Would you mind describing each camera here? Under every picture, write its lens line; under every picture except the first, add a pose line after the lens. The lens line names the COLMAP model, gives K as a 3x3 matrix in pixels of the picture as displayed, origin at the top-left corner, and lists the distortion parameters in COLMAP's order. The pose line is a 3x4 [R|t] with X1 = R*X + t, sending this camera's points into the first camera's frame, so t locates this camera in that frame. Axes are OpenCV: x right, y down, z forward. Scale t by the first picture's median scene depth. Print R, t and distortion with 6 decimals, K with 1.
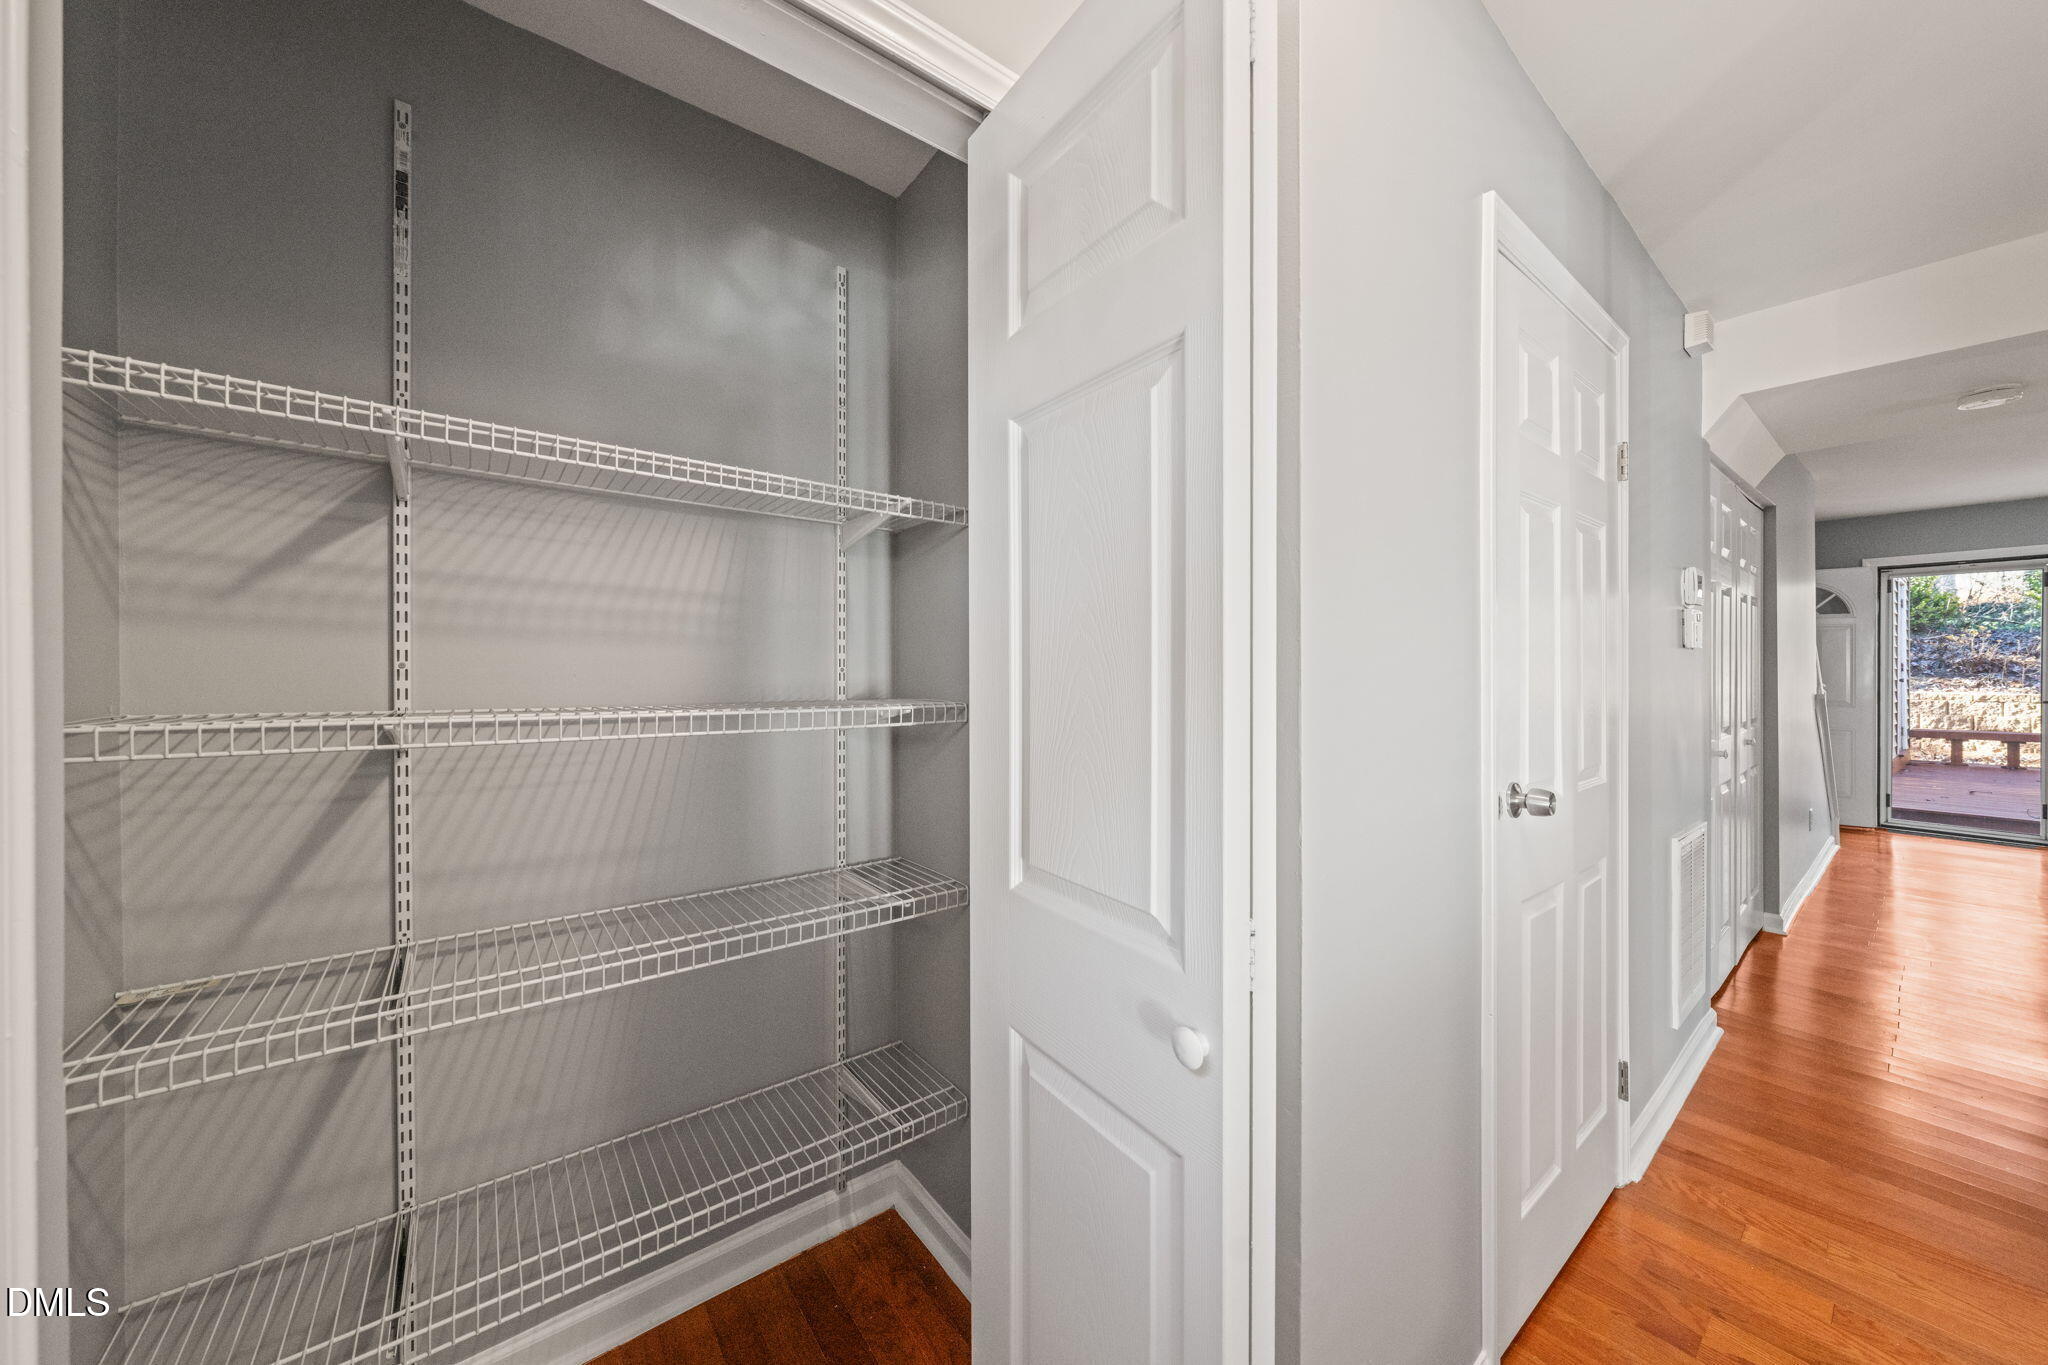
lens RADIAL K [[699.4, 0, 1024.0], [0, 699.4, 682.5], [0, 0, 1]] dist [0.000932, 0.000143]
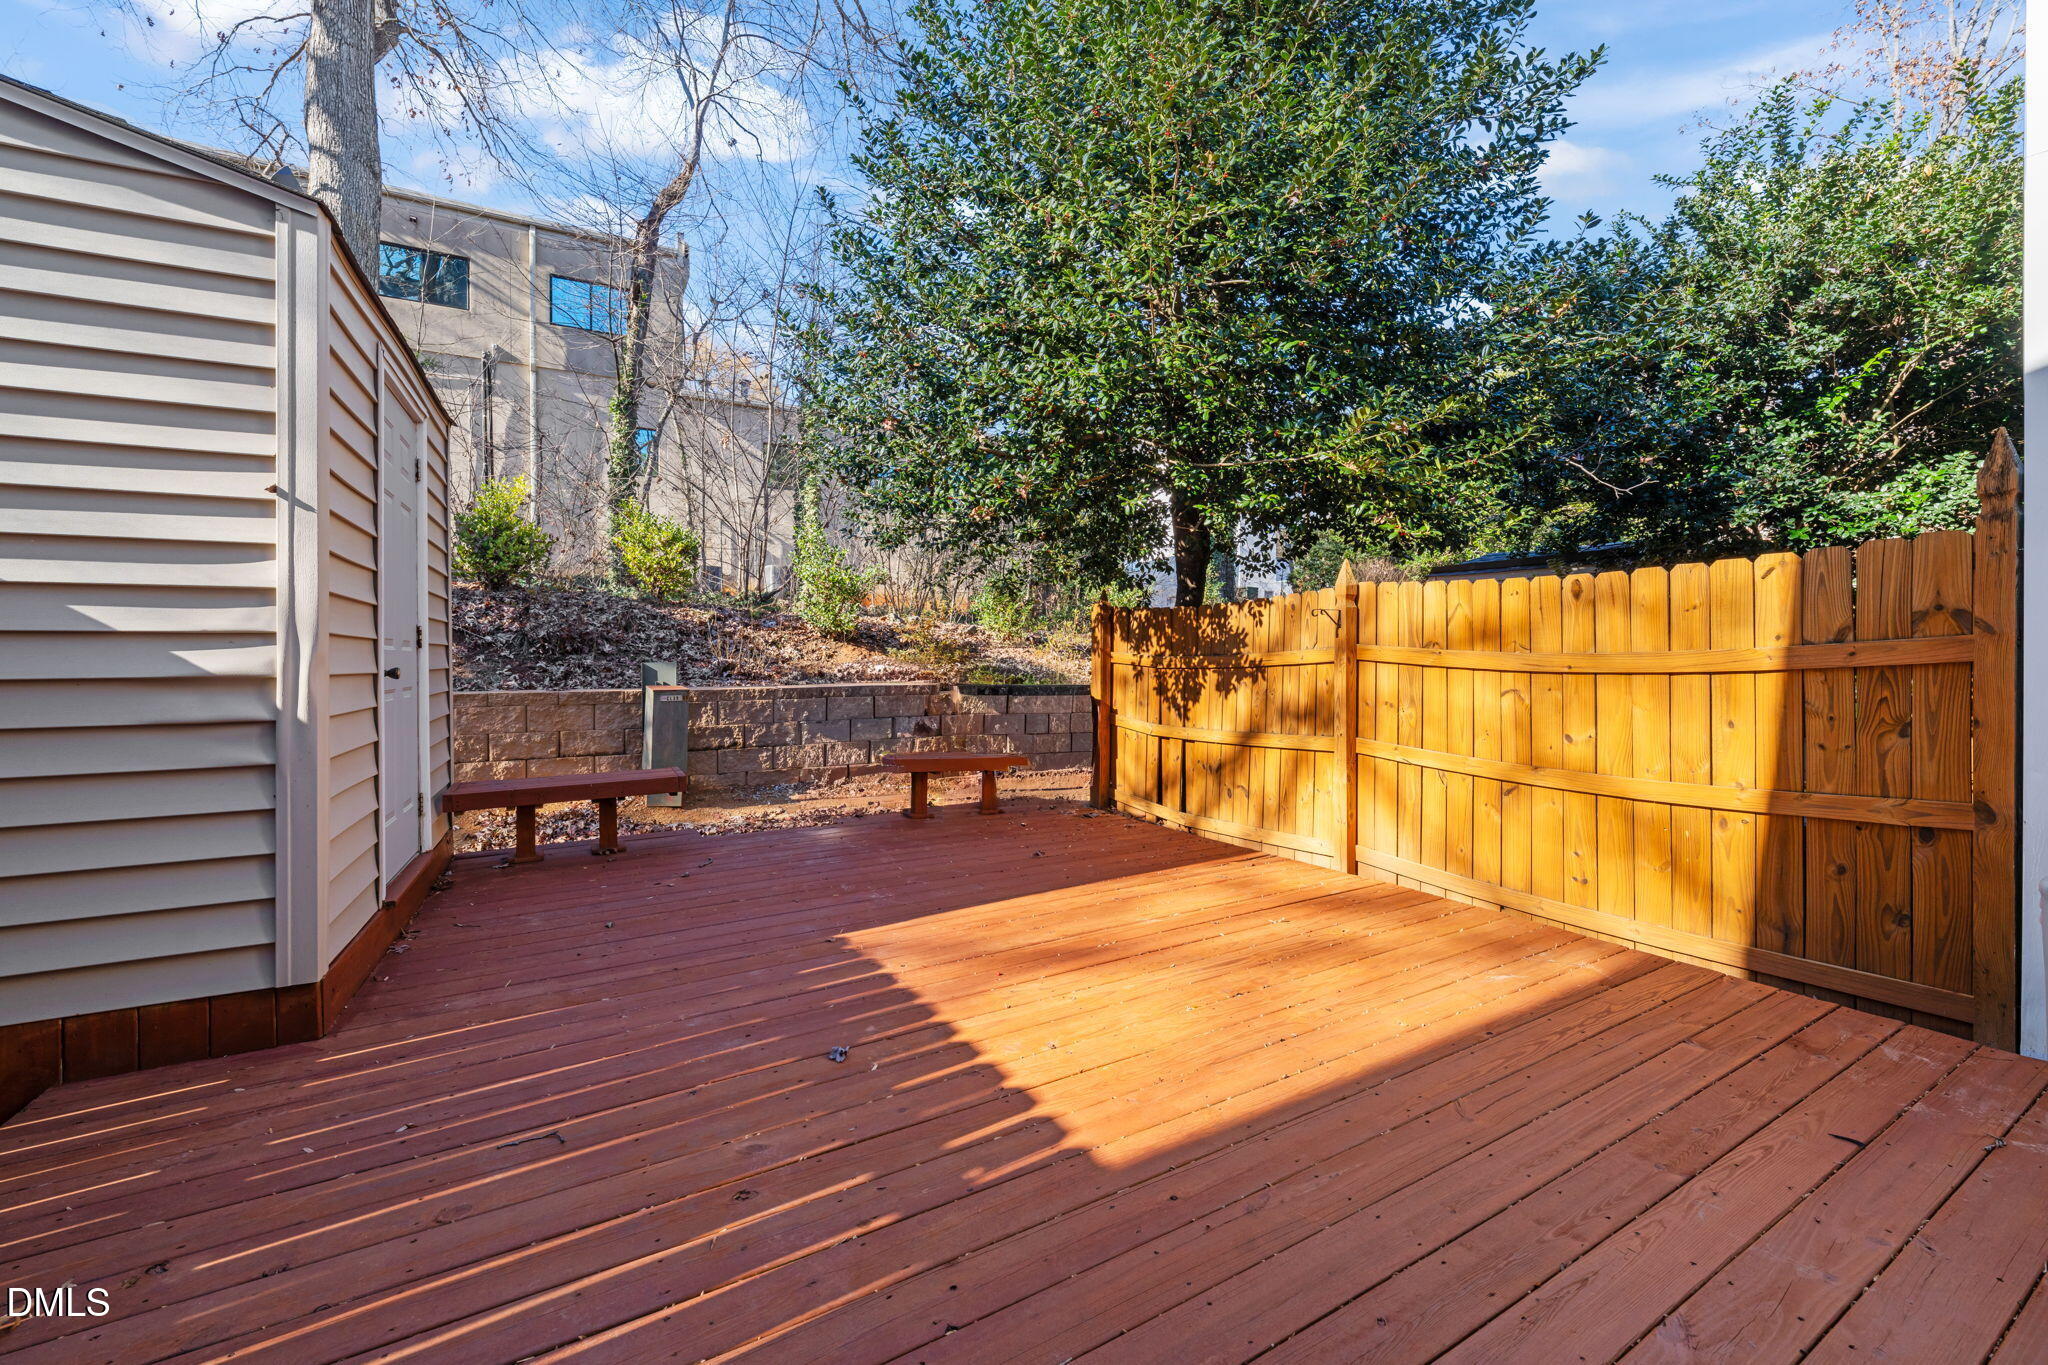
lens RADIAL K [[815.1, 0, 1020.3], [0, 815.1, 644.5], [0, 0, 1]] dist [0.000366, 0.000001]
pose [[0.143691, 0.007807, 0.989592, 0.738542], [0.011555, 0.999887, -0.009566, -0.011650], [-0.989555, 0.012809, 0.143584, 0.523762]]
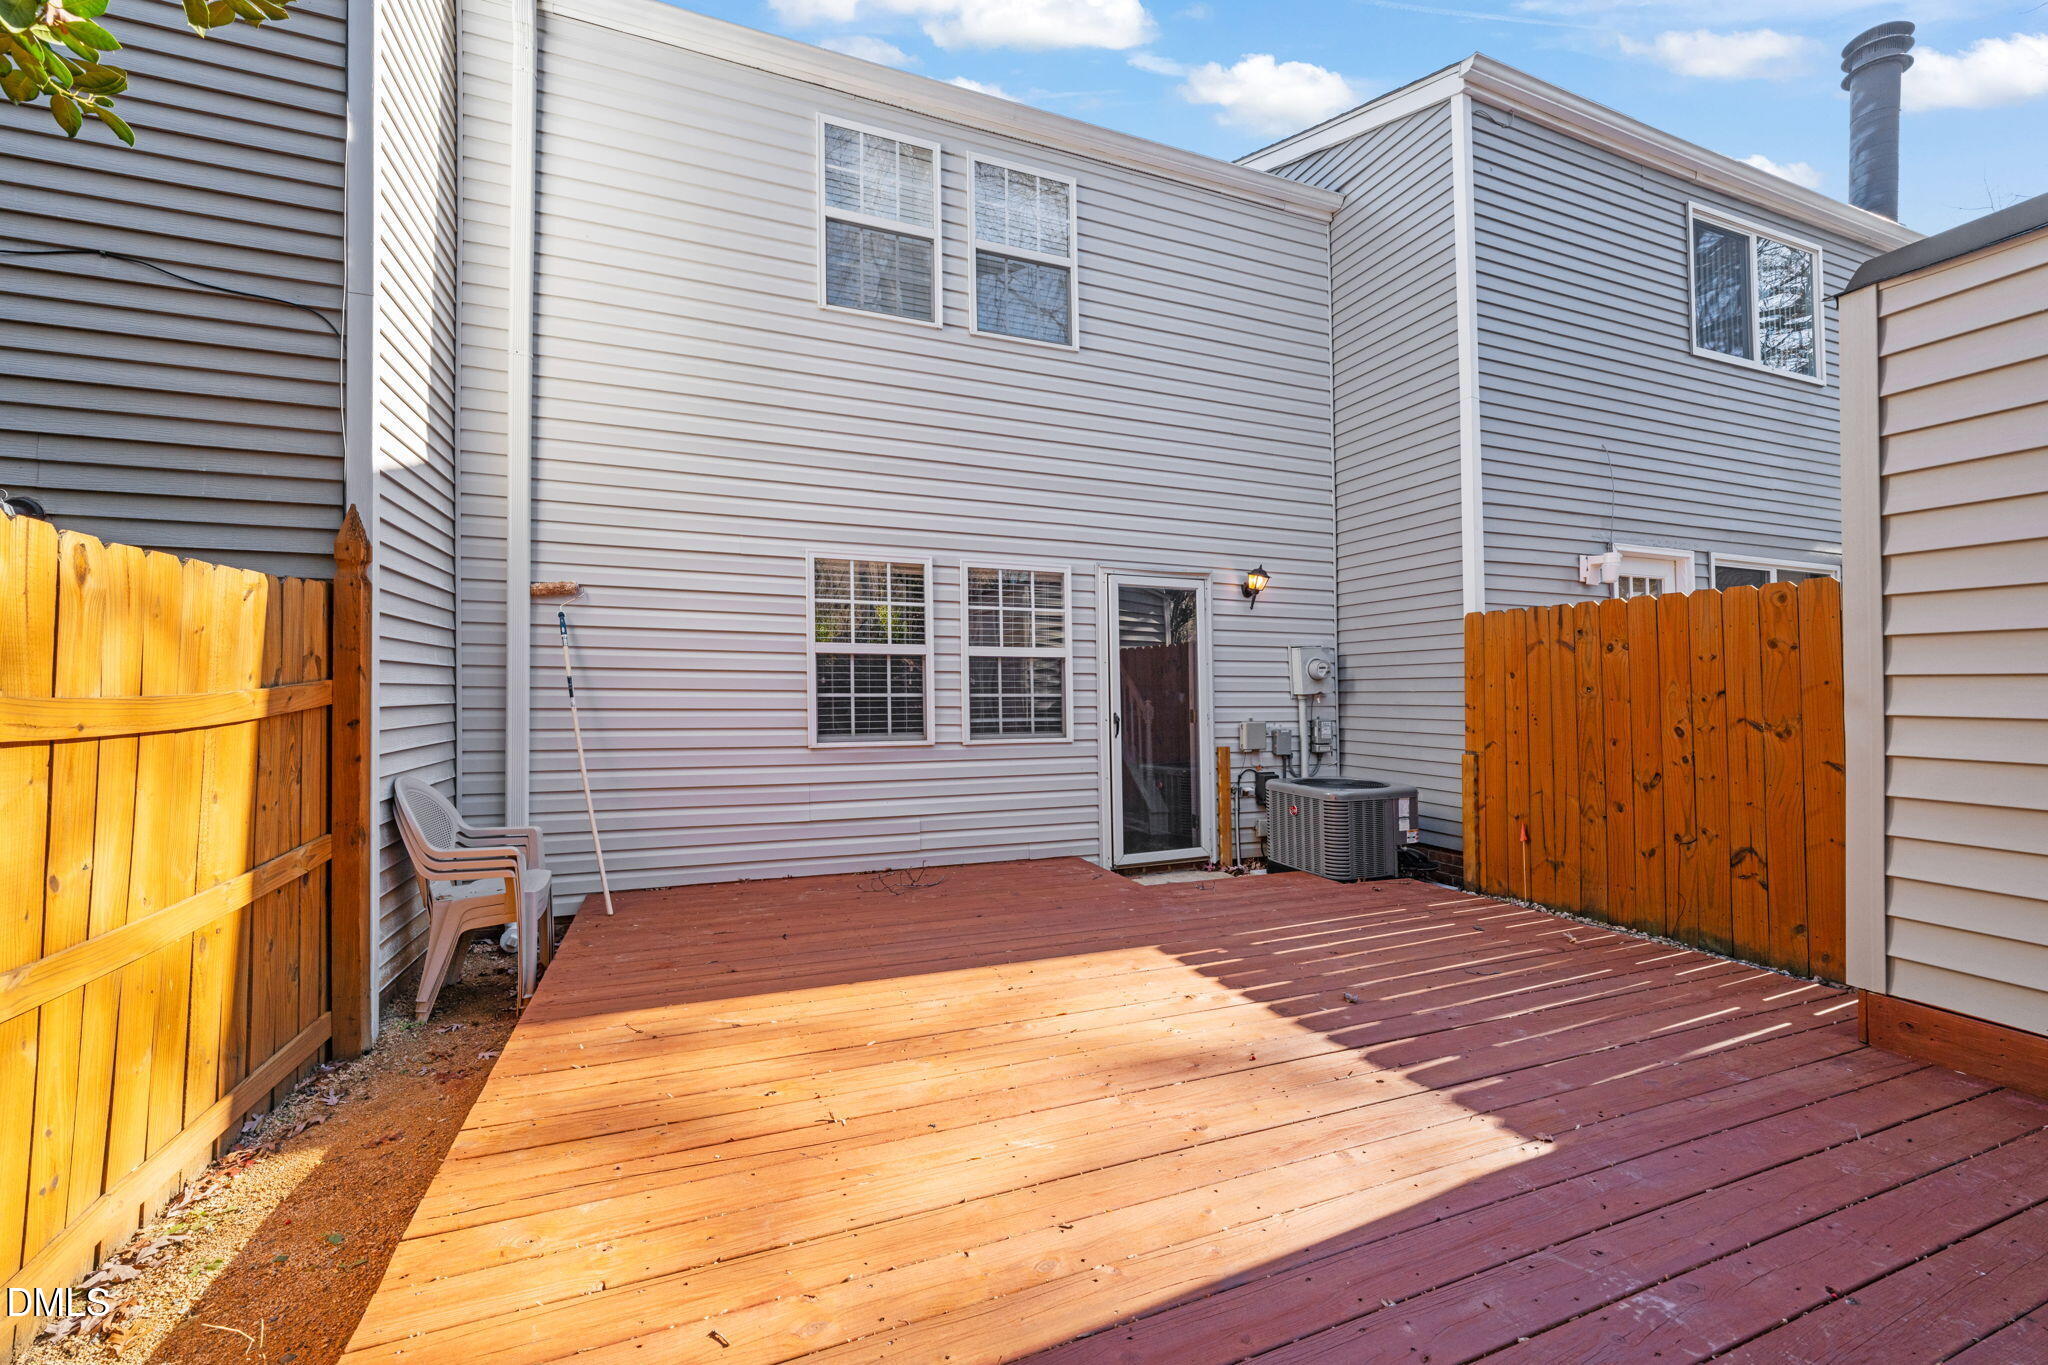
lens RADIAL K [[819.4, 0, 1013.6], [0, 819.4, 700.0], [0, 0, 1]] dist [-0.000861, -0.000199]
pose [[-0.278745, 0.002834, -0.960361, 1.253832], [-0.009567, 0.999938, 0.005727, -0.011071], [0.960317, 0.010784, -0.278701, 0.568861]]
